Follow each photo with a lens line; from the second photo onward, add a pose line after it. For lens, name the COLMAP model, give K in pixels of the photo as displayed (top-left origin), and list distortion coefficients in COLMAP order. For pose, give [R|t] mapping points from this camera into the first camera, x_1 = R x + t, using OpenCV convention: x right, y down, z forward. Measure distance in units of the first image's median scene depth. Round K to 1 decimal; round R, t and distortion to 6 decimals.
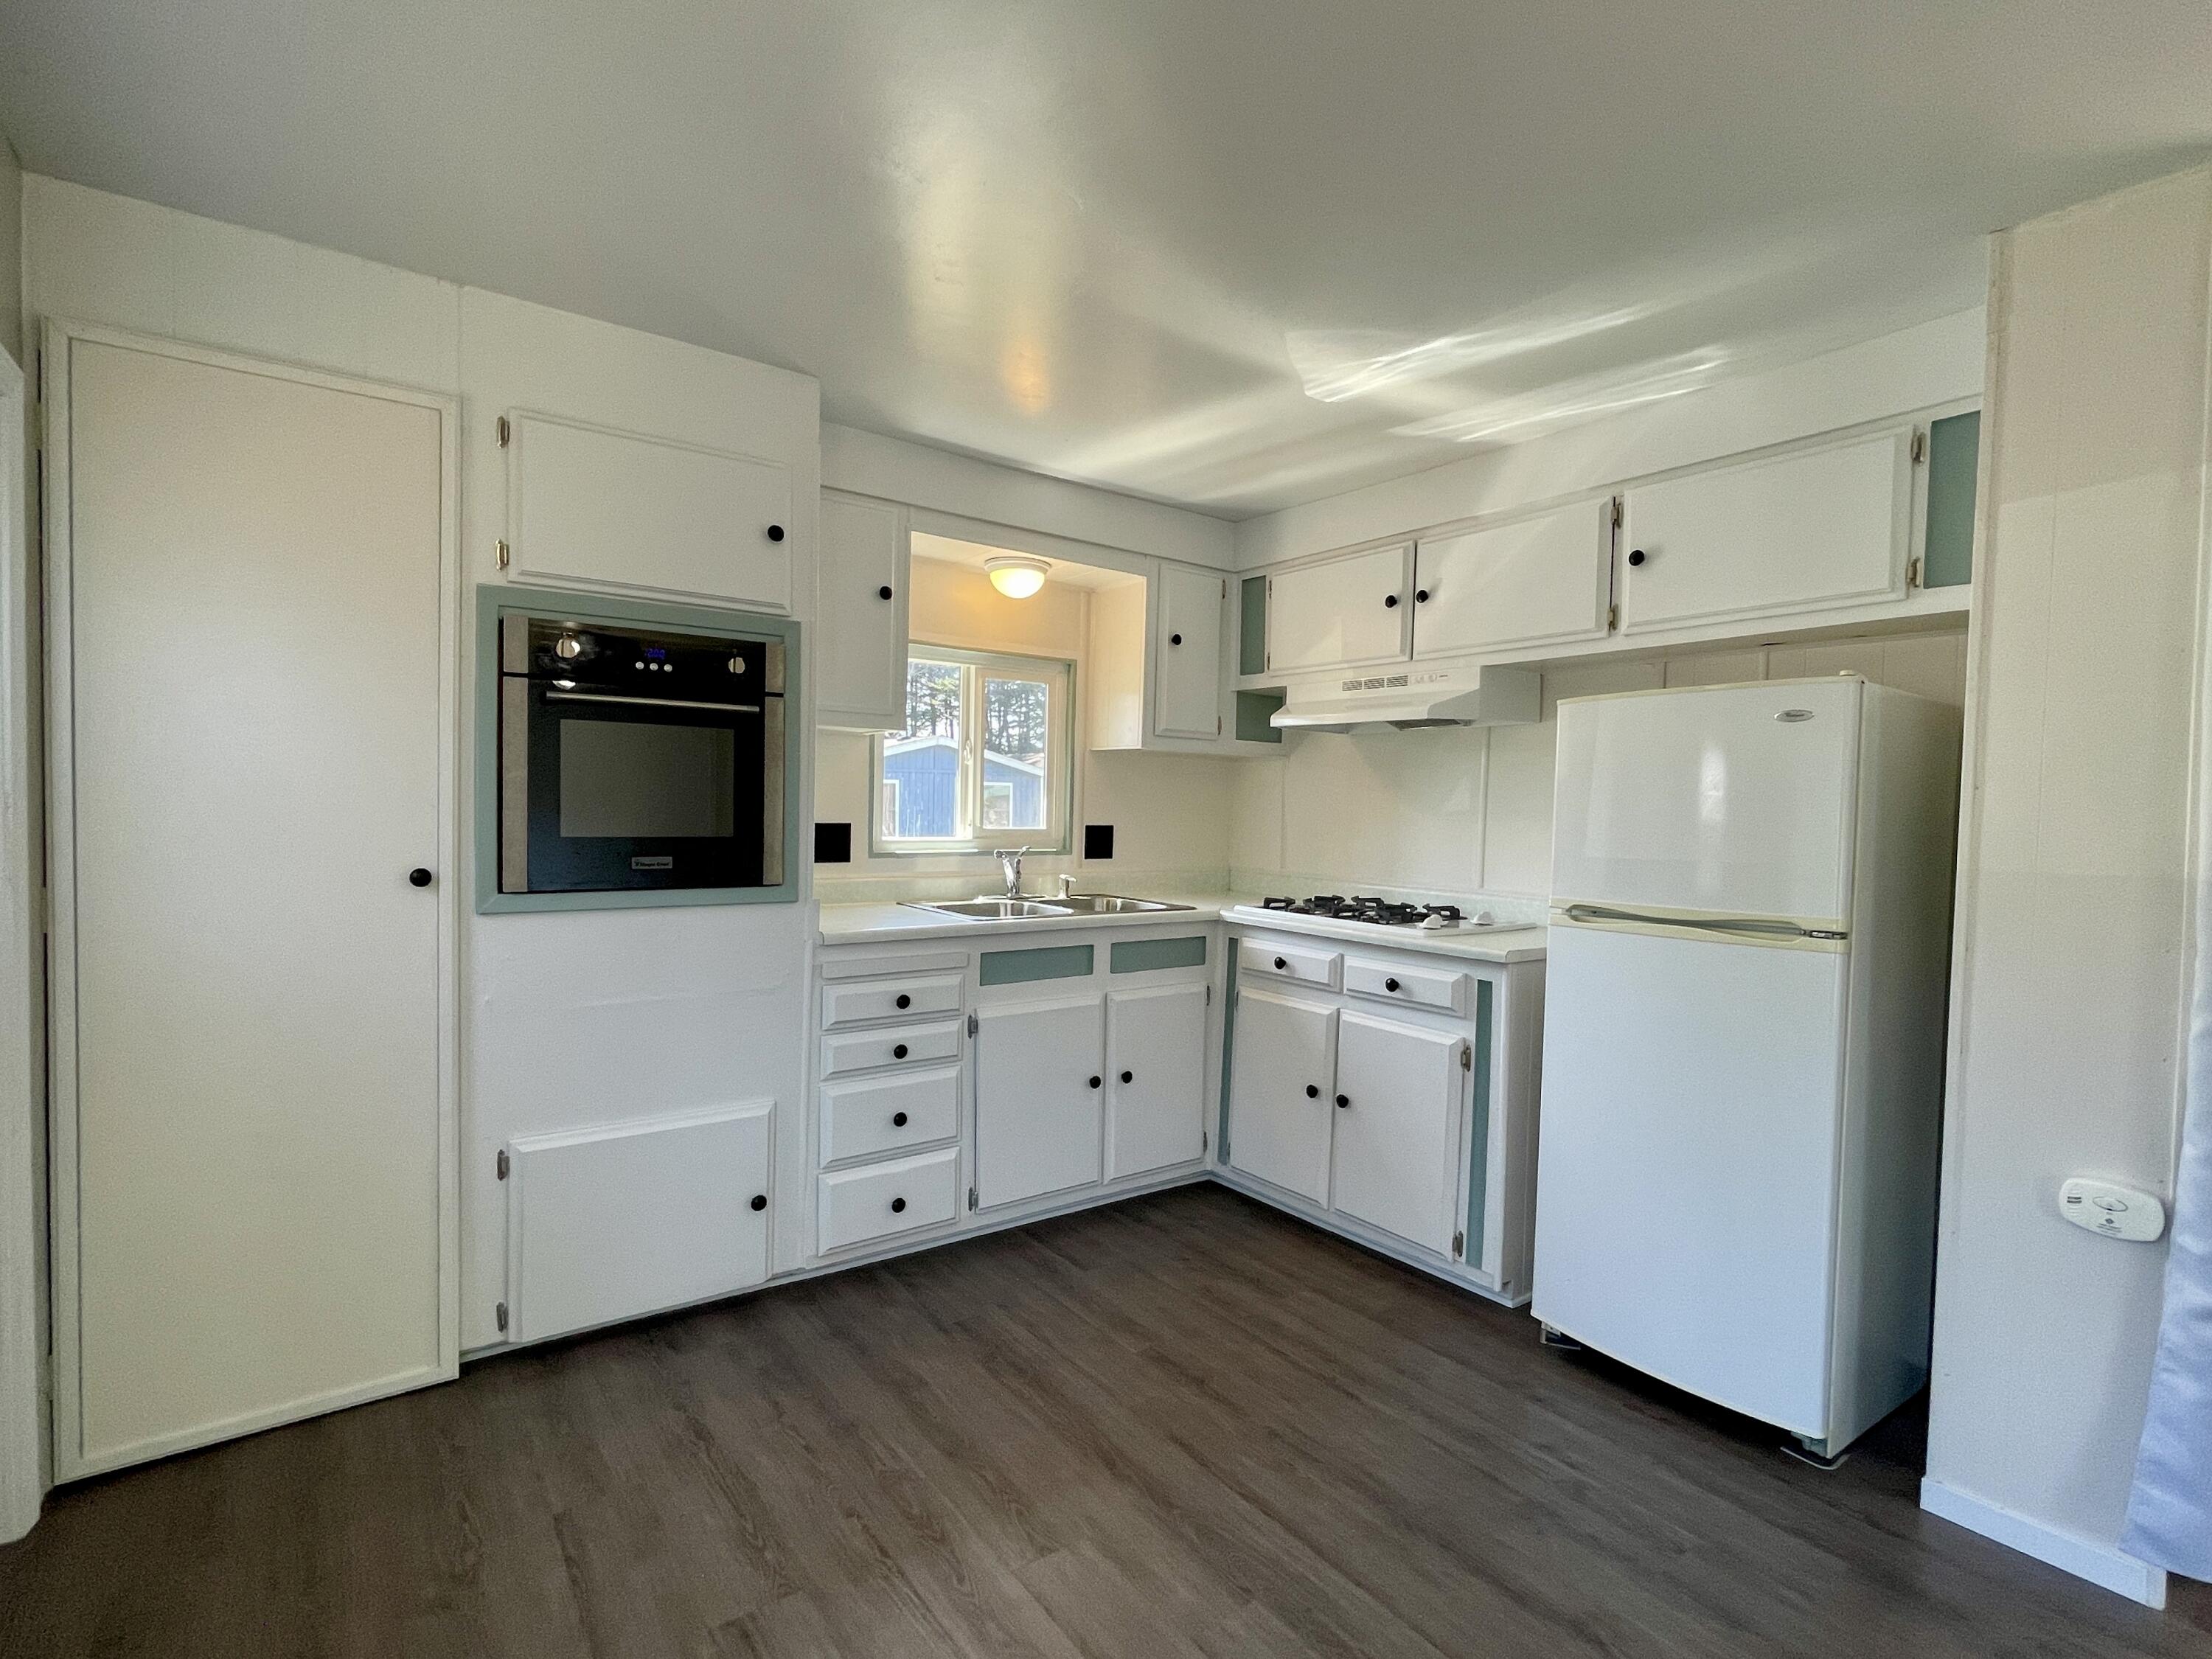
lens RADIAL K [[1054.1, 0, 1108.2], [0, 1054.1, 842.5], [0, 0, 1]] dist [0.002467, -0.001244]
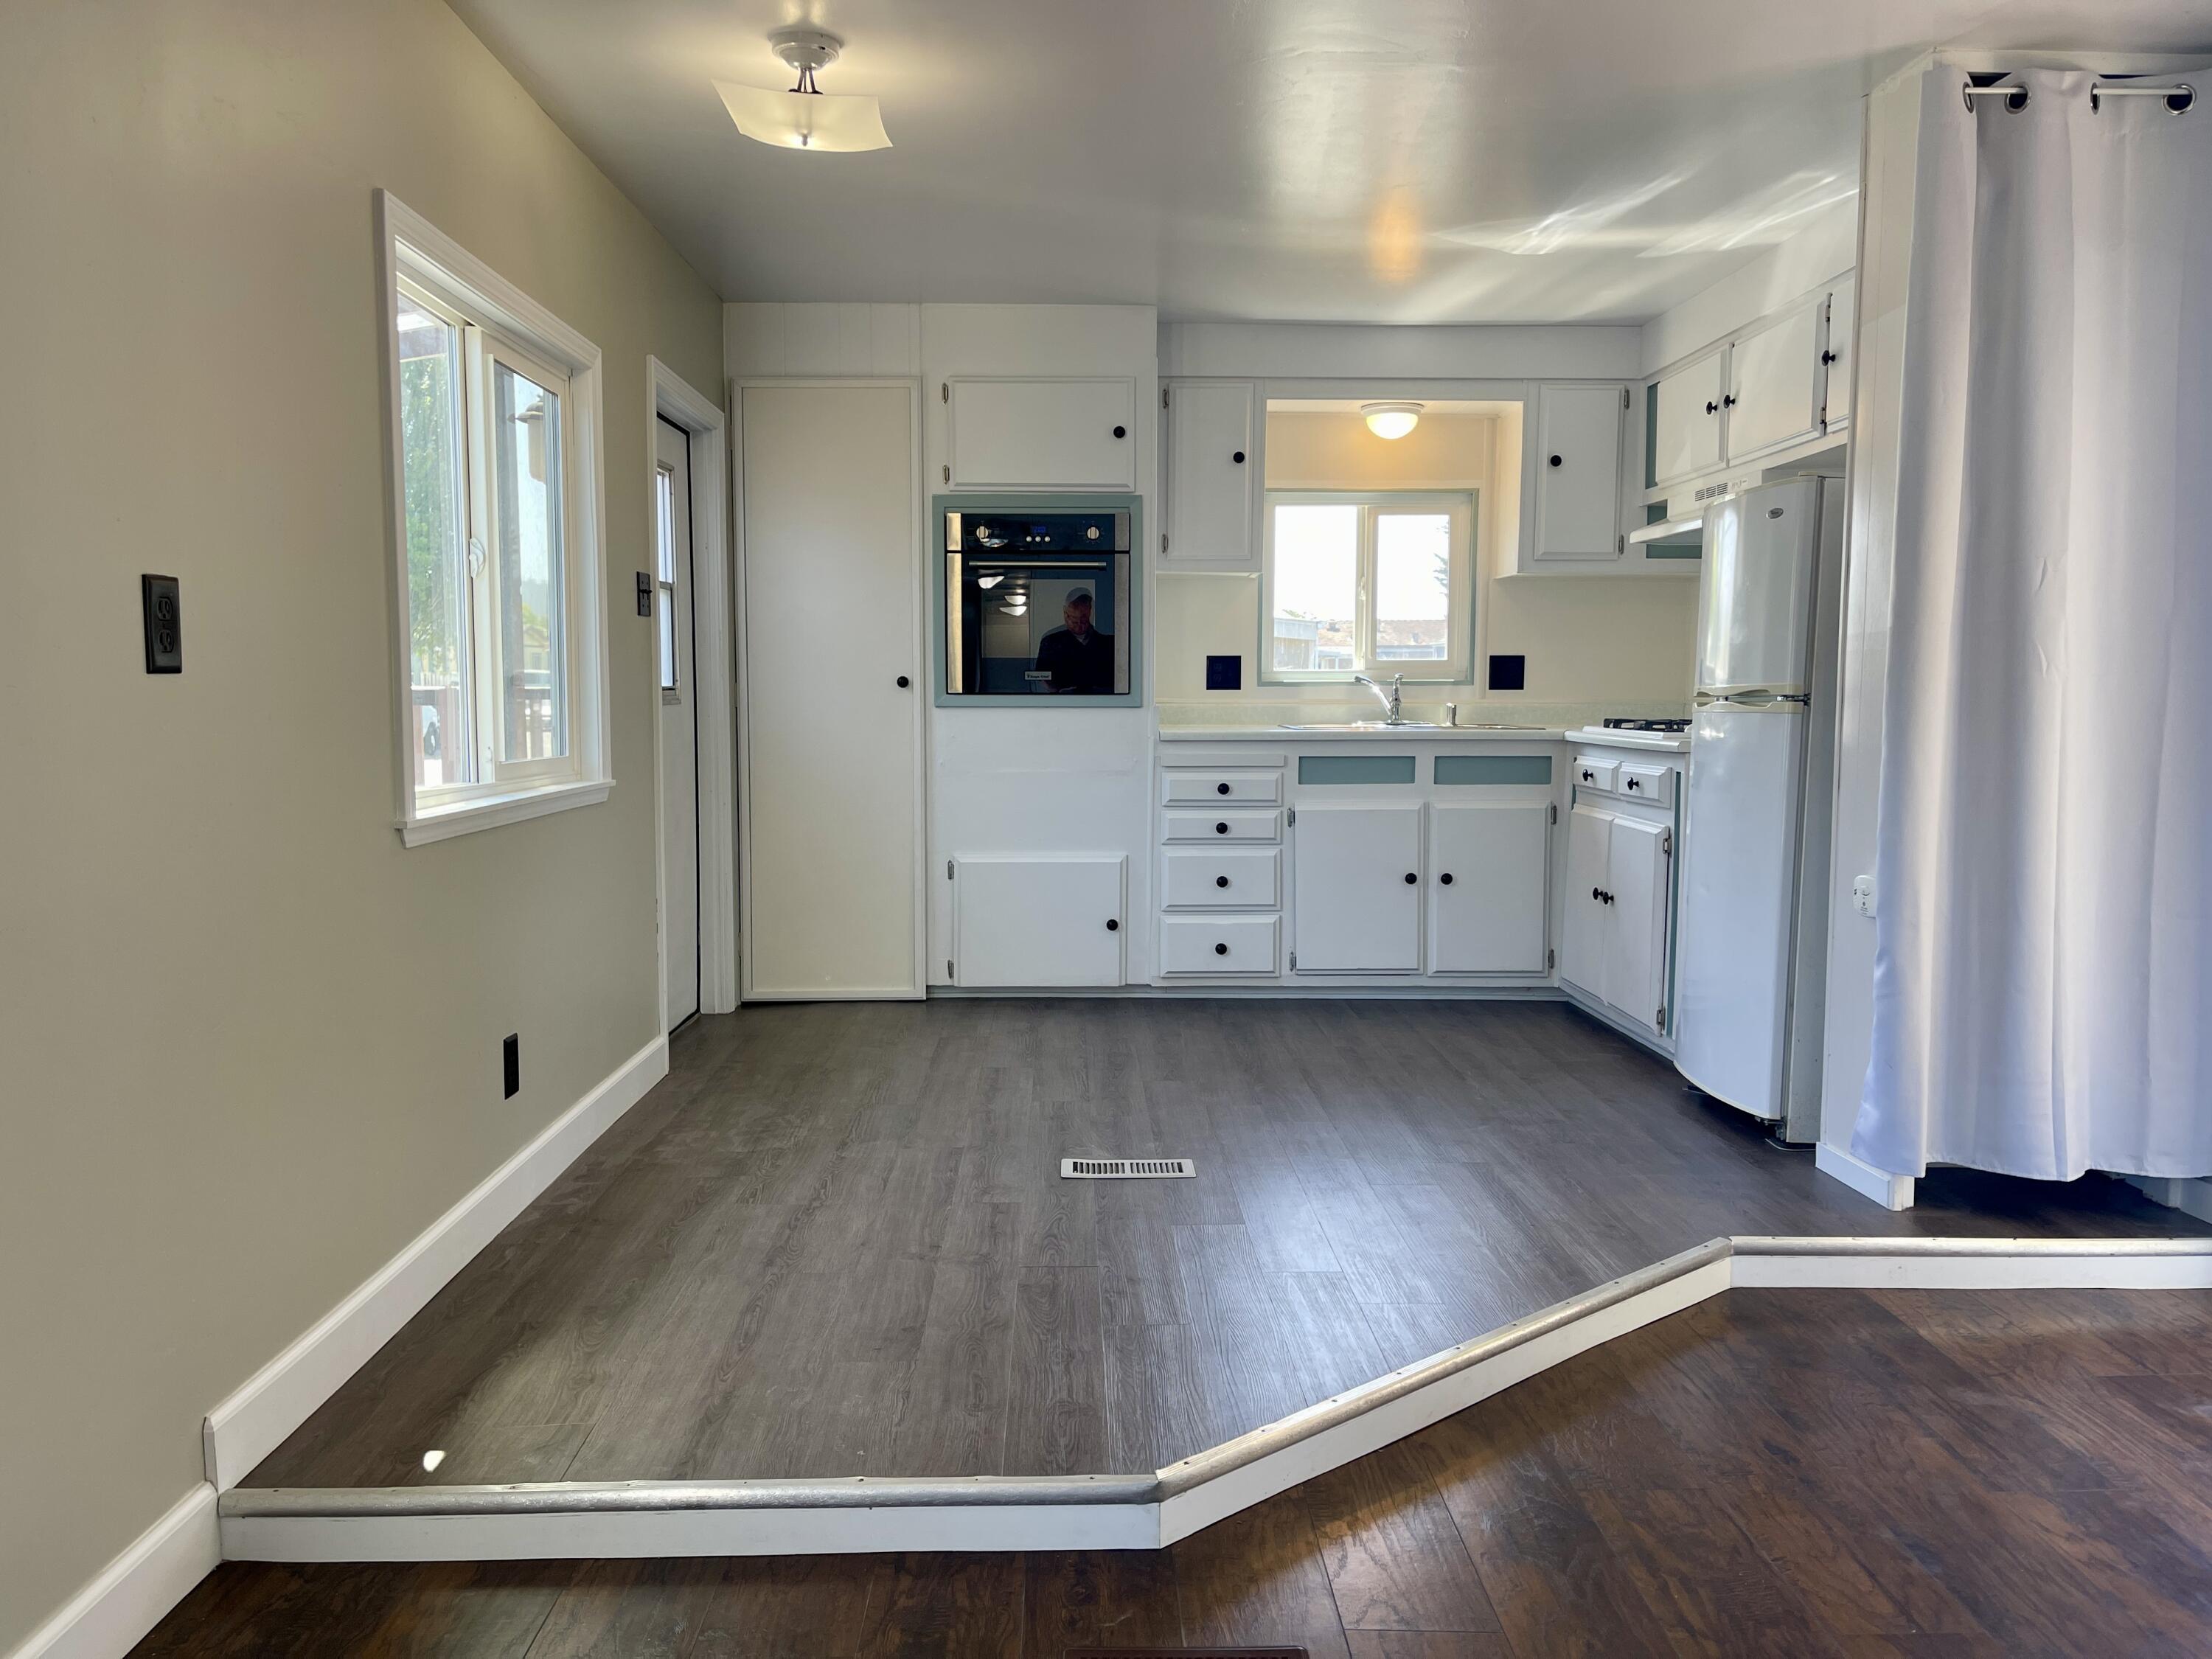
lens RADIAL K [[1694.5, 0, 1106.0], [0, 1694.5, 829.5], [0, 0, 1]] dist [0.116447, -0.216402]
pose [[0.819625, 0.027723, -0.572230, 0.845420], [-0.004163, 0.999090, 0.042441, 0.112616], [0.572886, -0.032404, 0.818994, -0.741210]]
